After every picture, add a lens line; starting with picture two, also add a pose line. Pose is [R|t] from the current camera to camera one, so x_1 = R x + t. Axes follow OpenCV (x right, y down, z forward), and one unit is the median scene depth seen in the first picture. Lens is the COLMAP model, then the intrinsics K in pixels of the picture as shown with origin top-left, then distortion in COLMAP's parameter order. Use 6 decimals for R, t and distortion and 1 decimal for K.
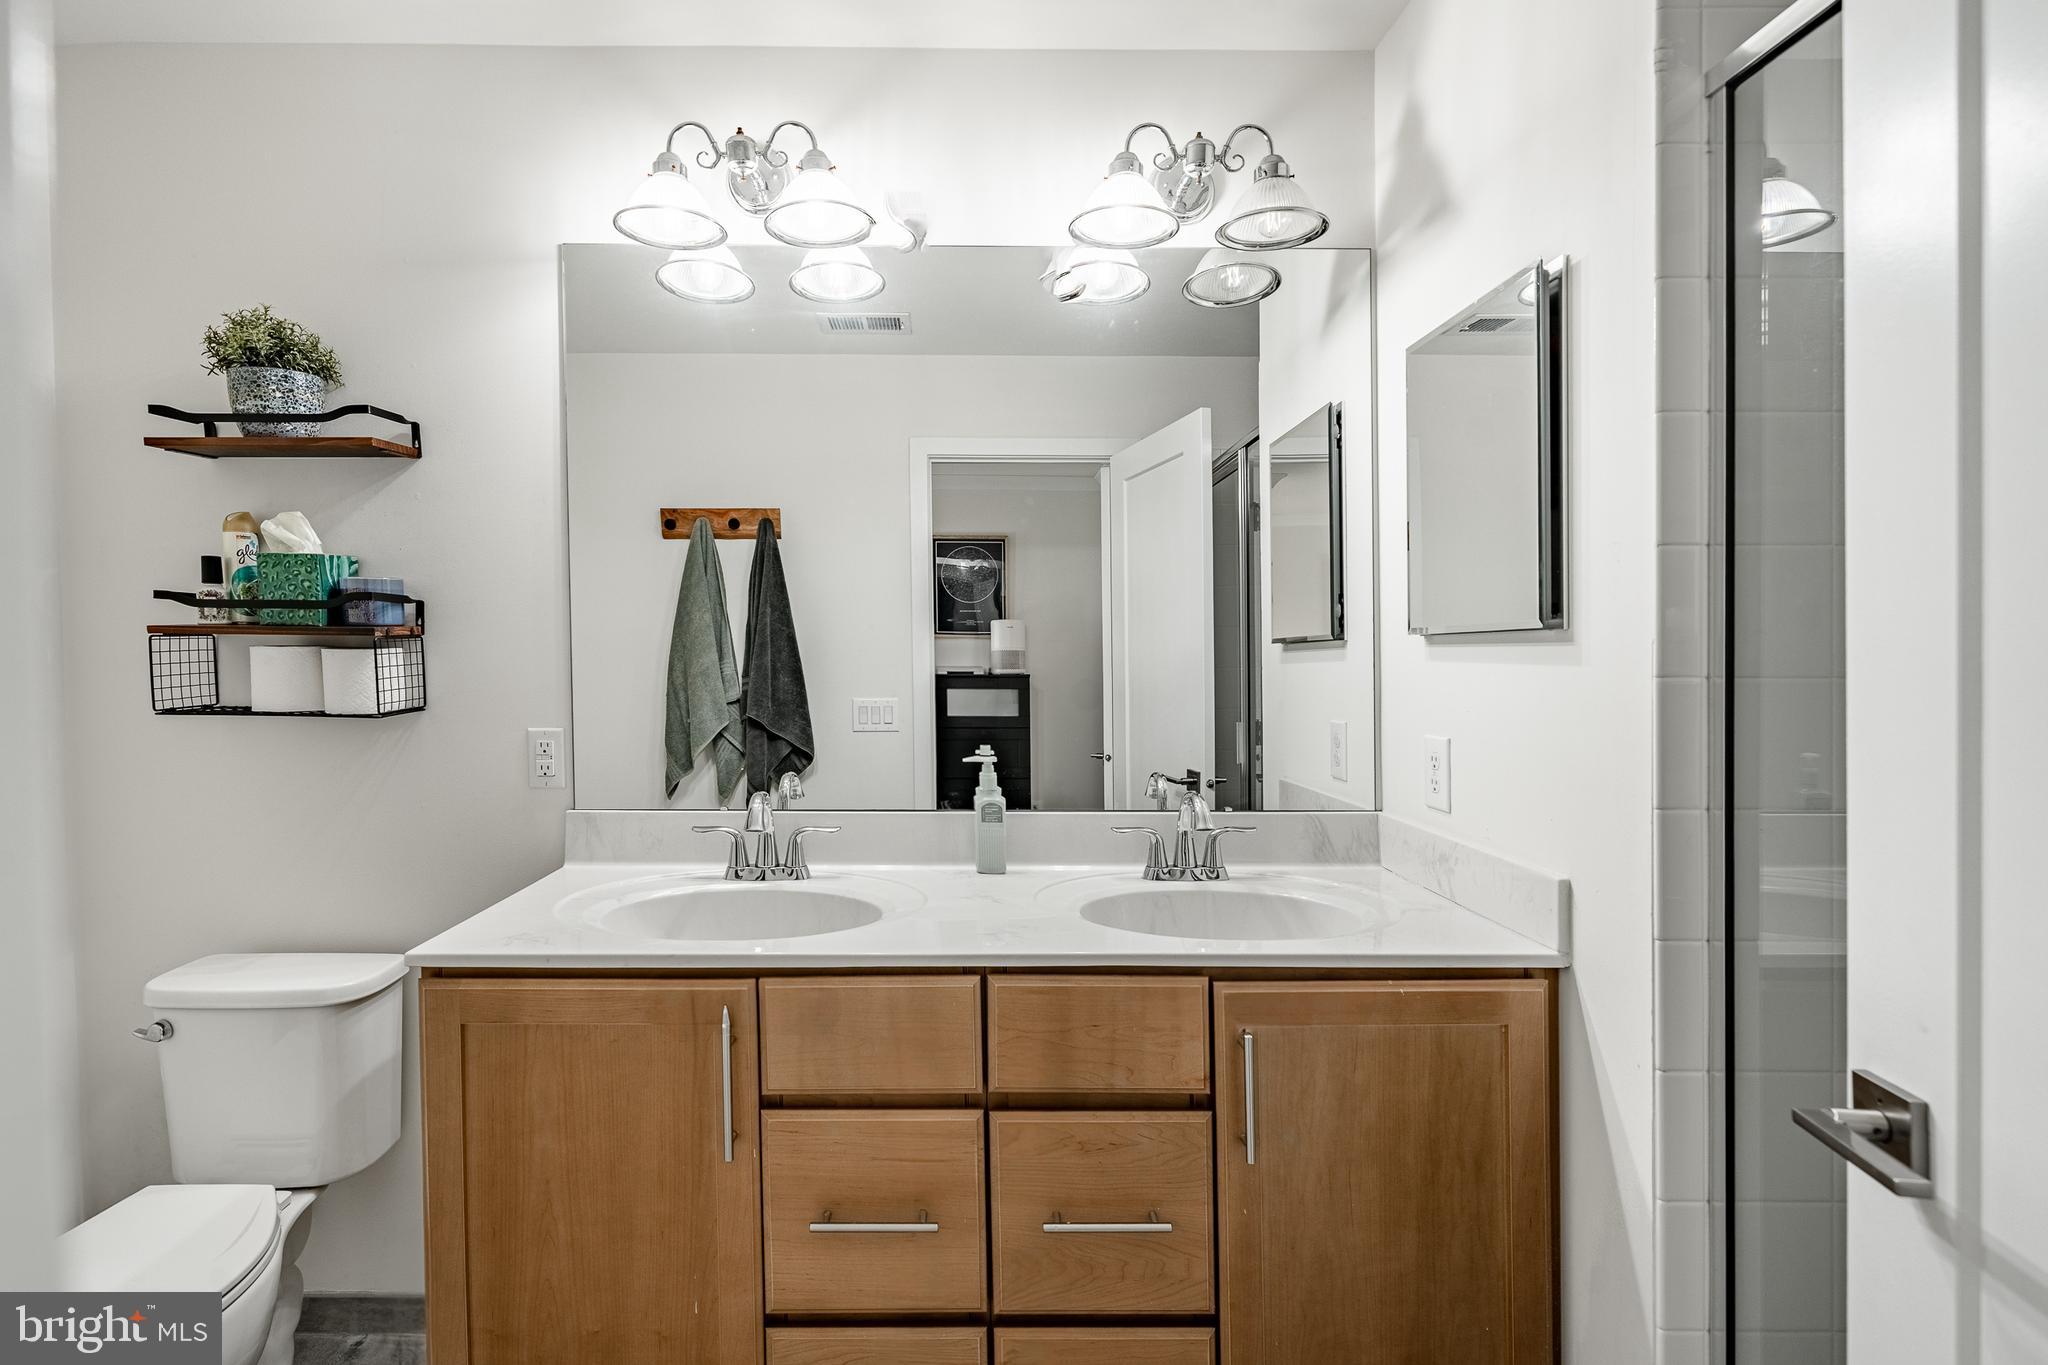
lens RADIAL K [[971.1, 0, 1017.4], [0, 971.1, 689.7], [0, 0, 1]] dist [-0.002522, 0.001245]
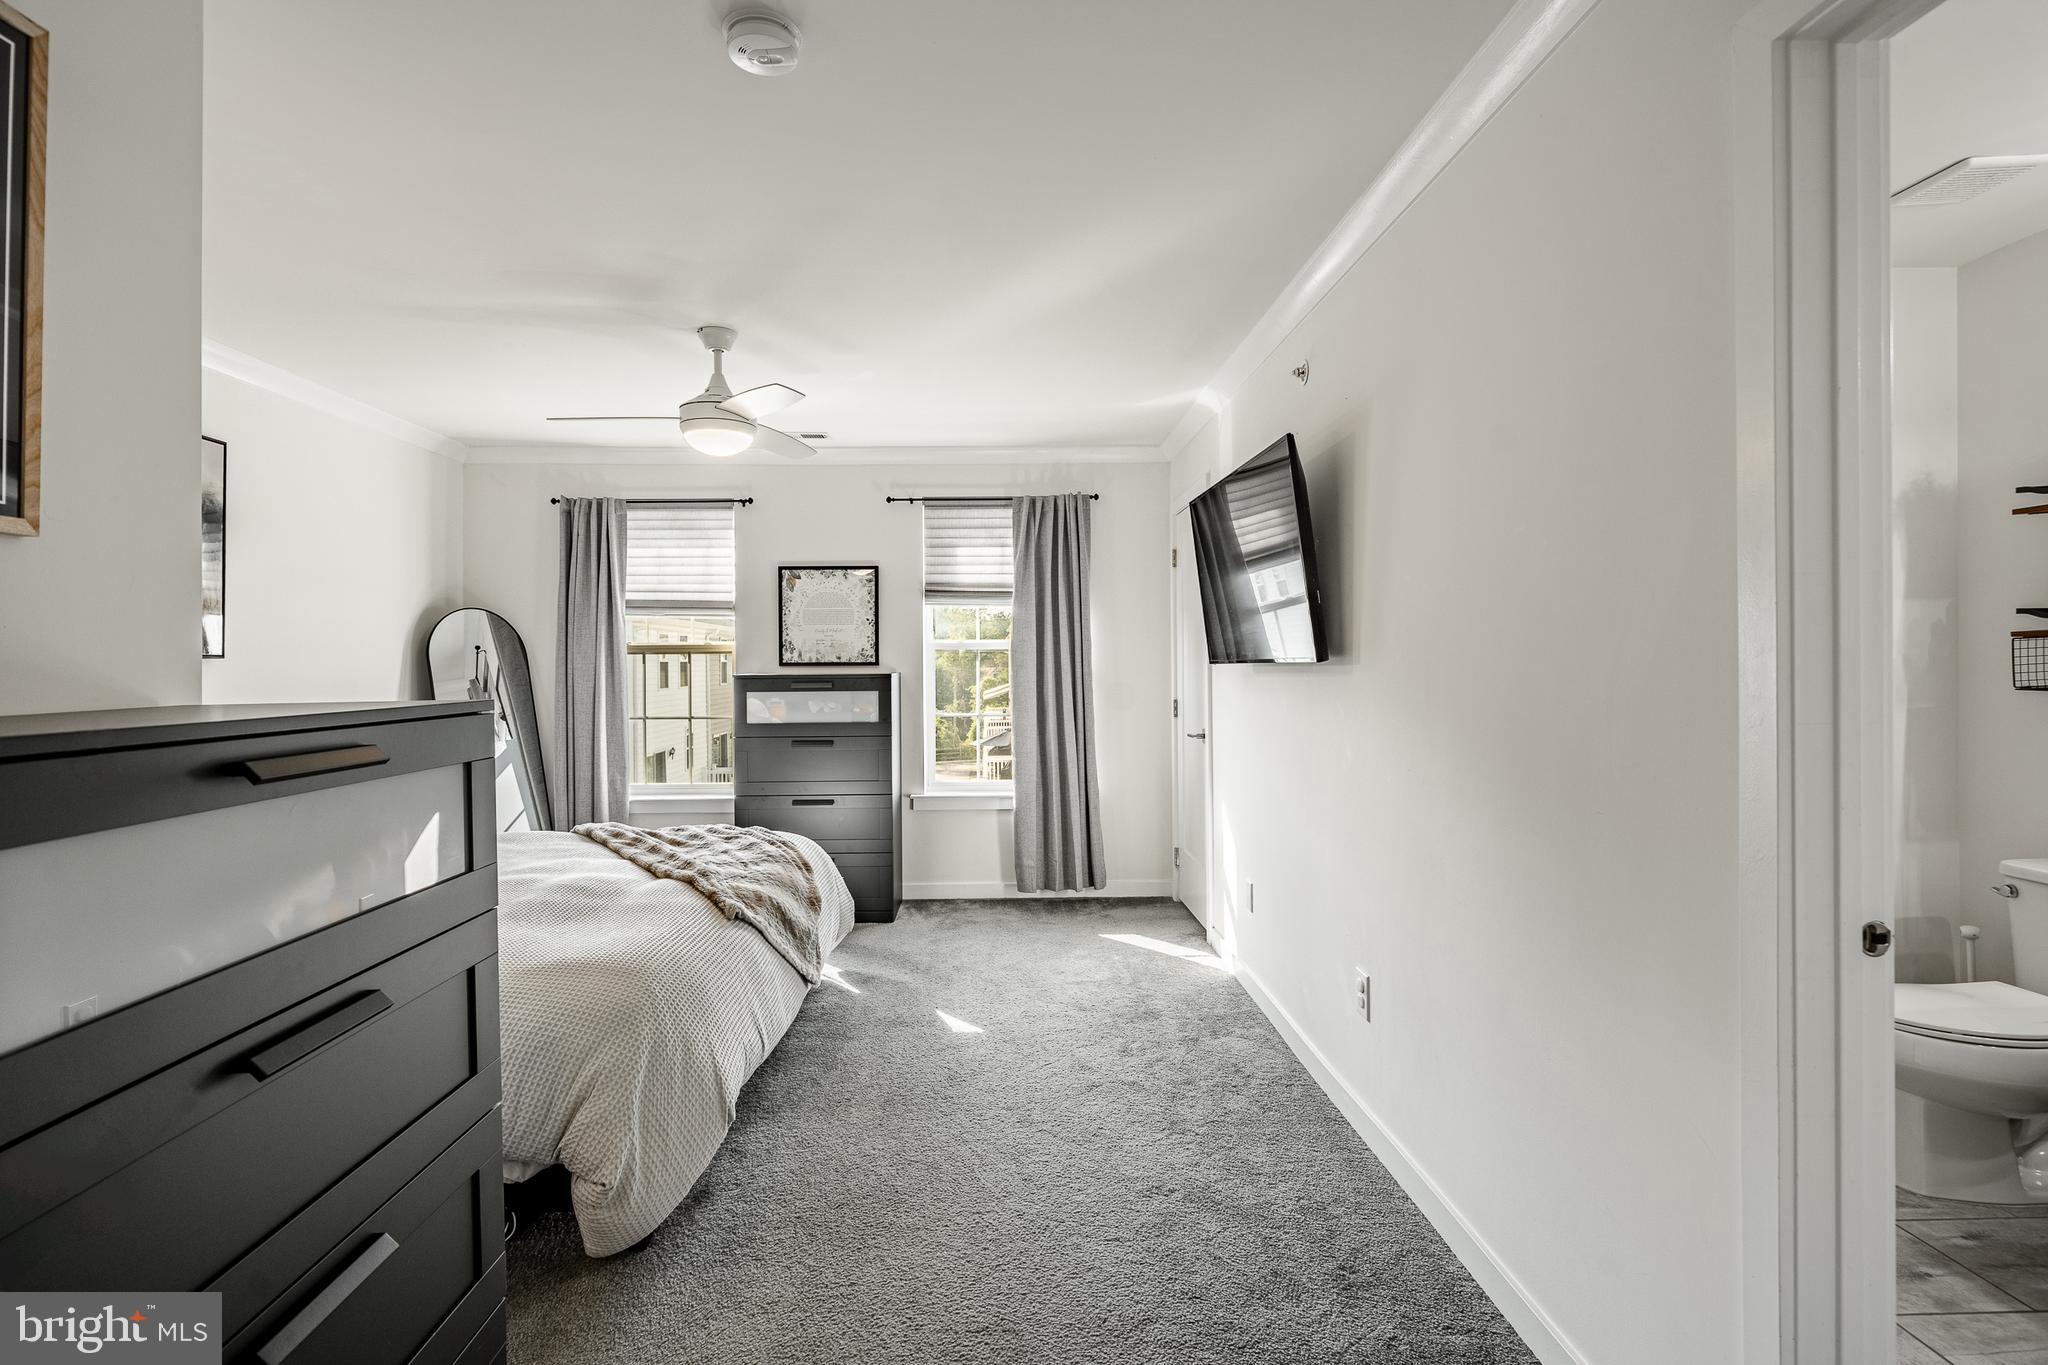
lens RADIAL K [[971.1, 0, 1013.5], [0, 971.1, 683.0], [0, 0, 1]] dist [-0.002522, 0.001245]
pose [[0.017804, 0.021675, -0.999607, 0.599421], [-0.009568, 0.999723, 0.021507, -0.003279], [0.999796, 0.009181, 0.018006, -0.593894]]
